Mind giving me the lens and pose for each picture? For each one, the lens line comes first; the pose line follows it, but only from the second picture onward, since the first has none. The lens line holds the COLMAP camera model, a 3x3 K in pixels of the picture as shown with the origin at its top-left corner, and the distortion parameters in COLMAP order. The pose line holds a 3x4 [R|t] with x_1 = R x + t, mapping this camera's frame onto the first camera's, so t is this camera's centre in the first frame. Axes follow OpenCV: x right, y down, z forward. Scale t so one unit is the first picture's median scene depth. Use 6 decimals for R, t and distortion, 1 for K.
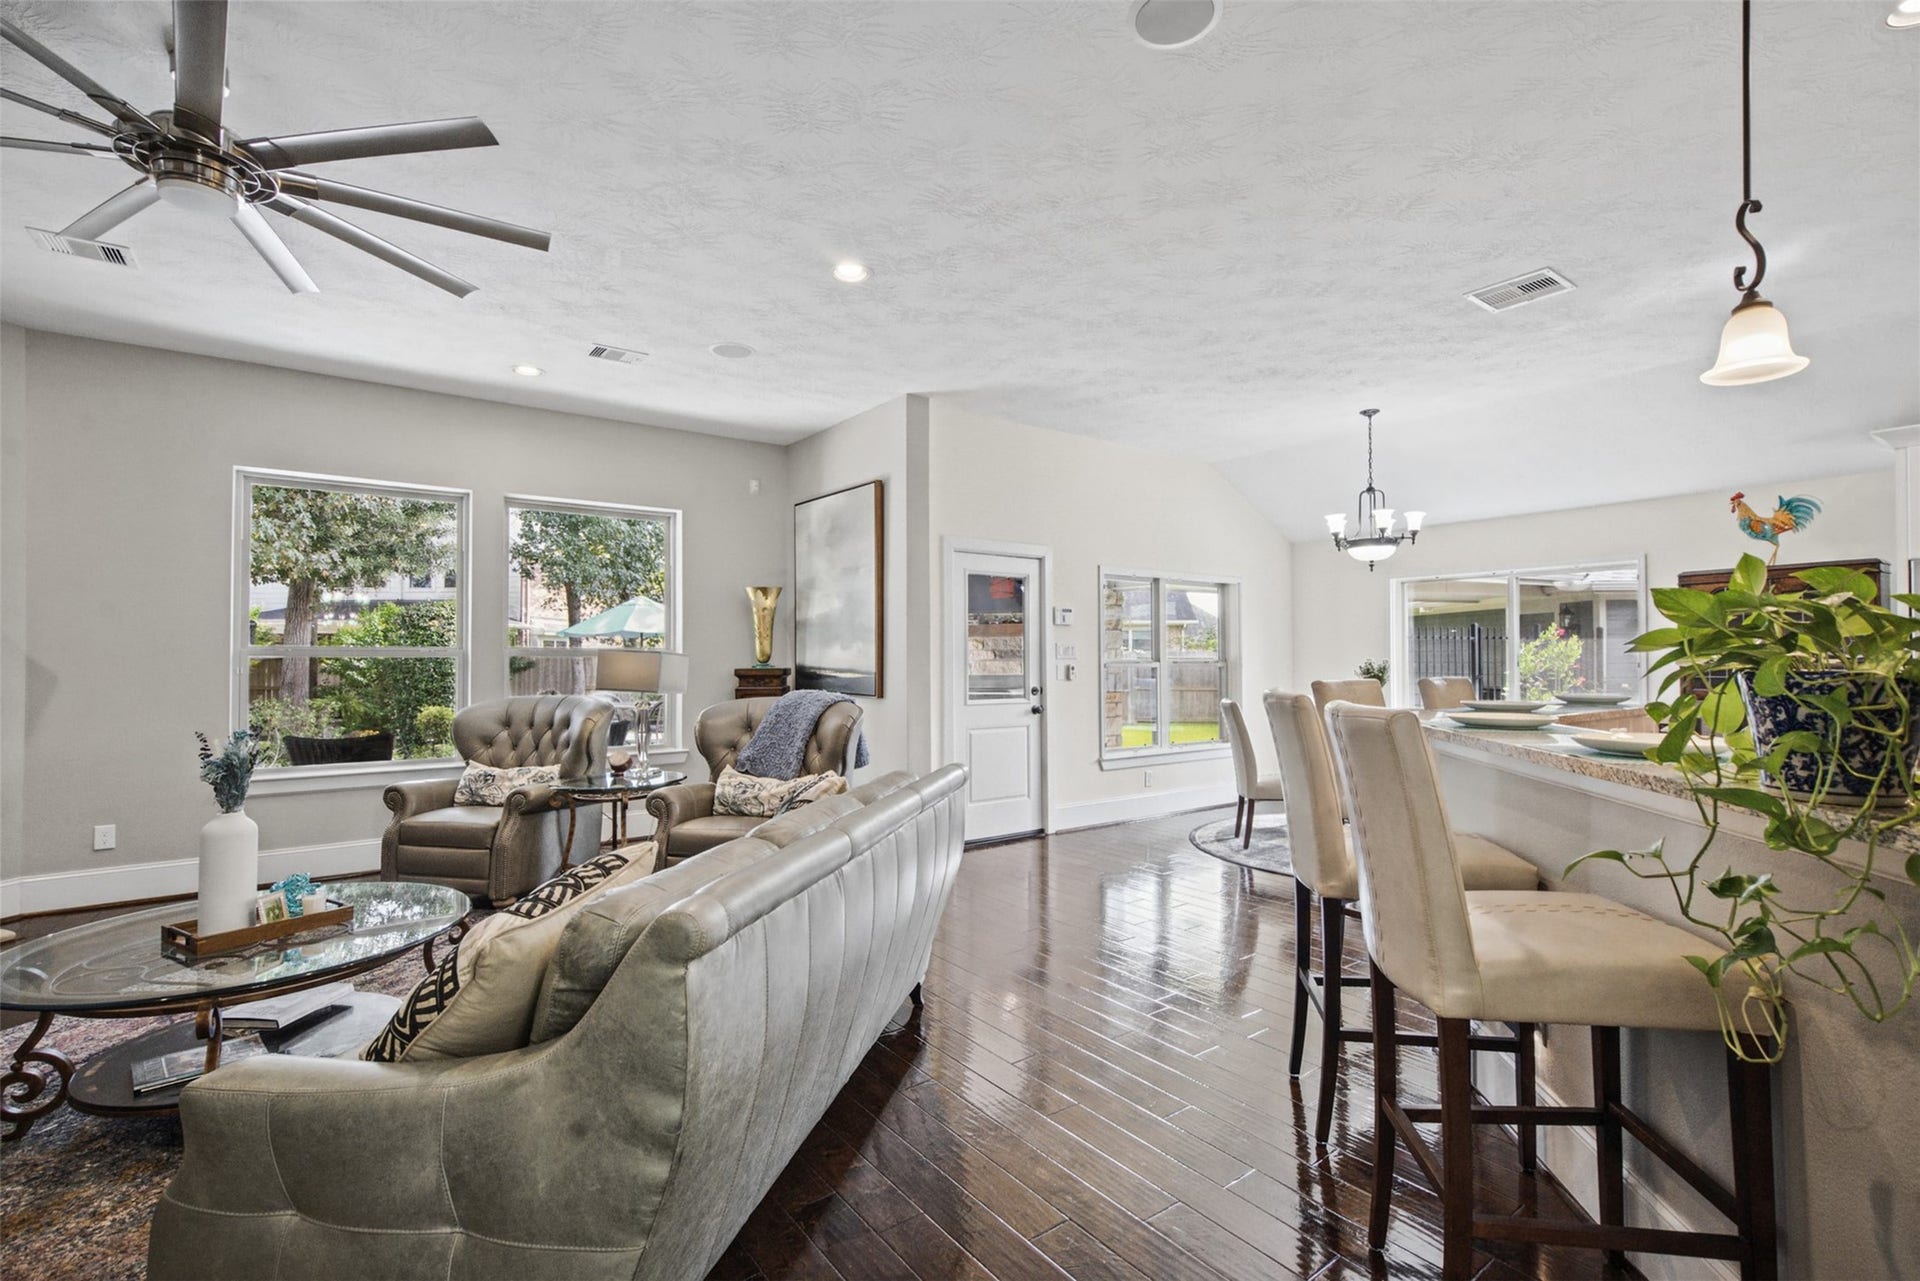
lens RADIAL K [[897.6, 0, 971.9], [0, 897.6, 640.3], [0, 0, 1]] dist [0.008122, -0.003946]
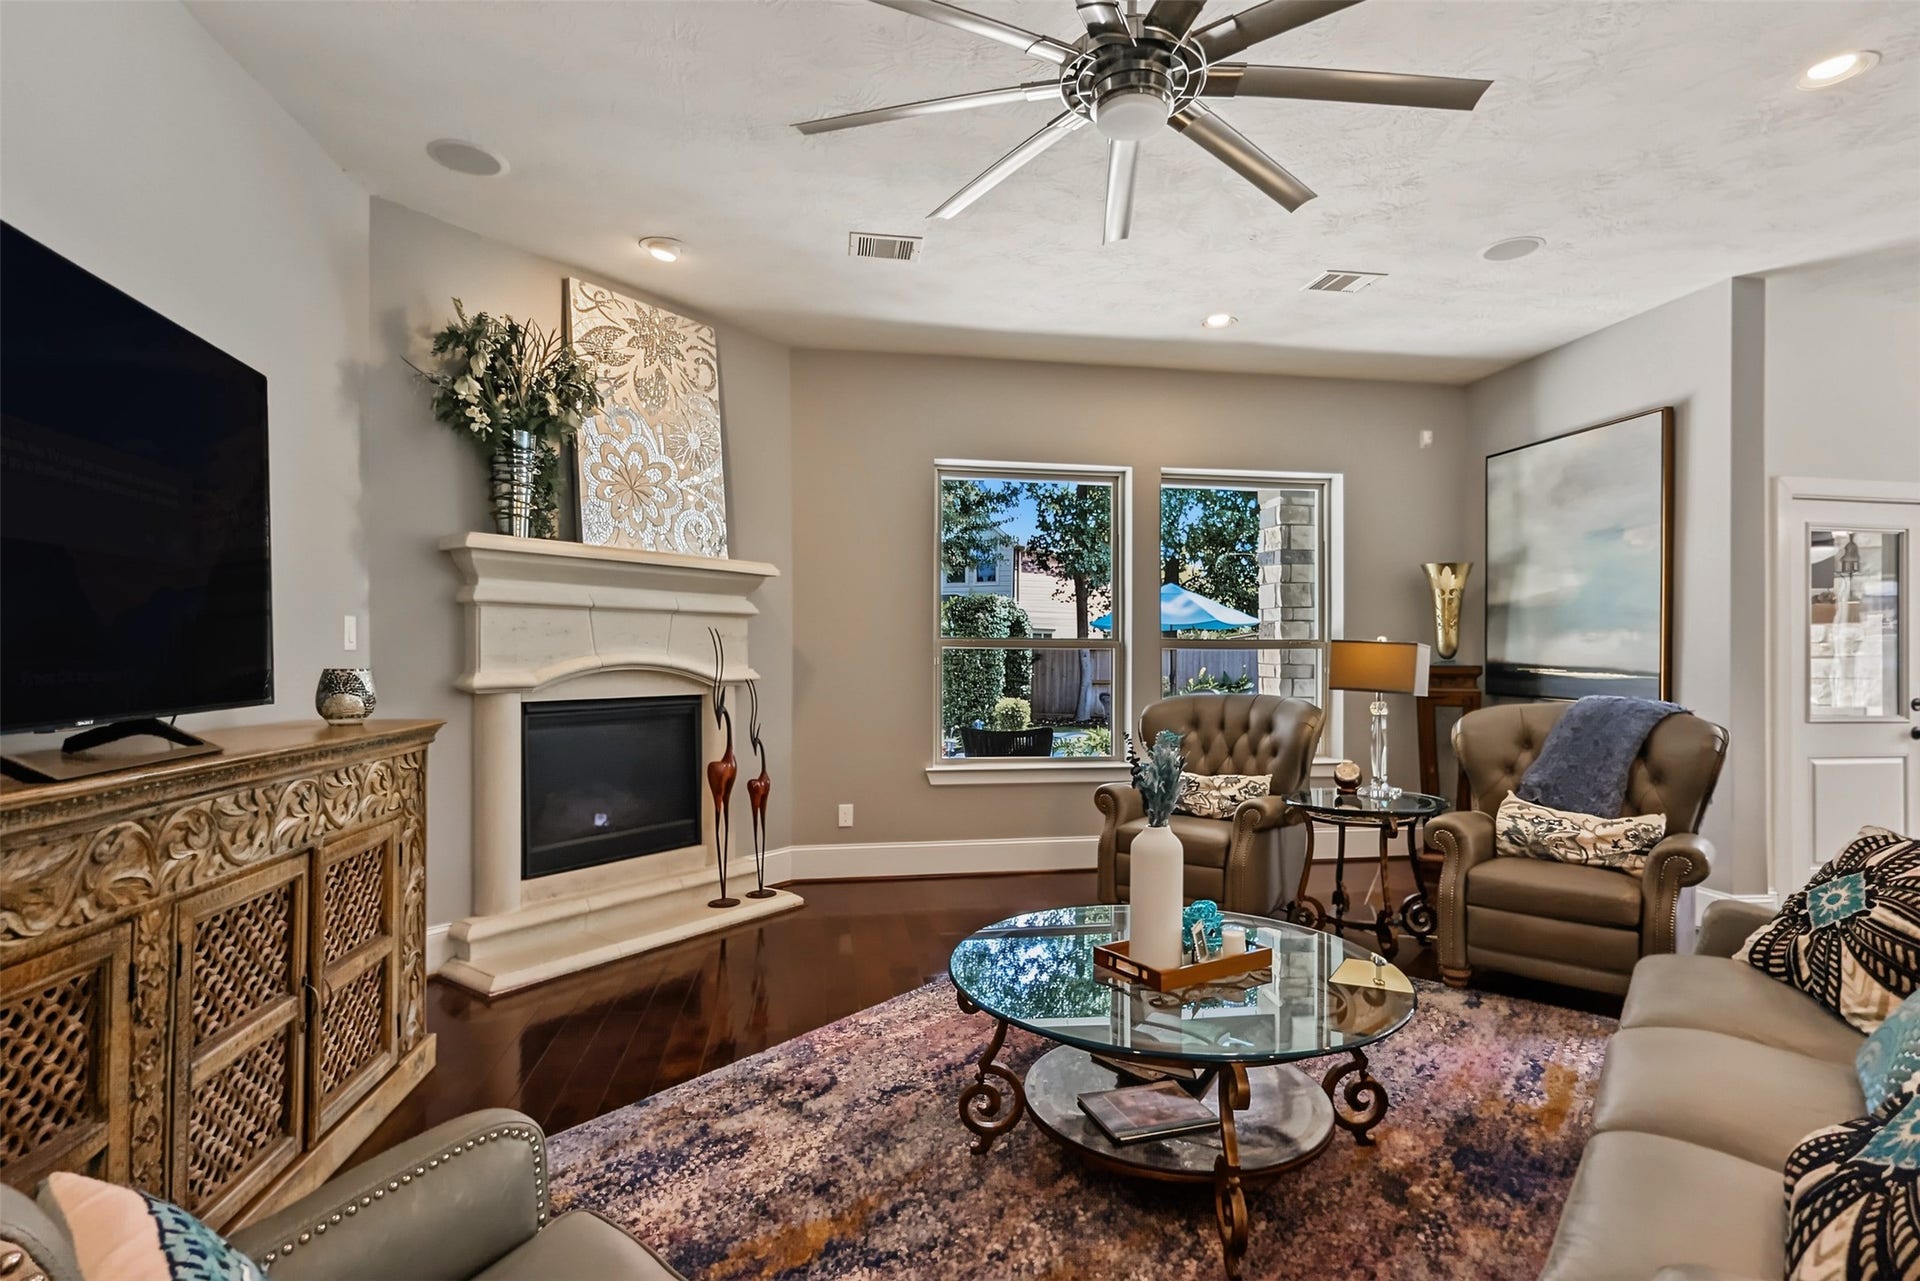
lens RADIAL K [[970.7, 0, 954.4], [0, 970.7, 645.1], [0, 0, 1]] dist [-0.003372, 0.003862]
pose [[0.883081, 0.003079, -0.469211, -0.281912], [0.002995, 0.999921, 0.012199, 0.002585], [0.469212, -0.012178, 0.883002, 0.044754]]
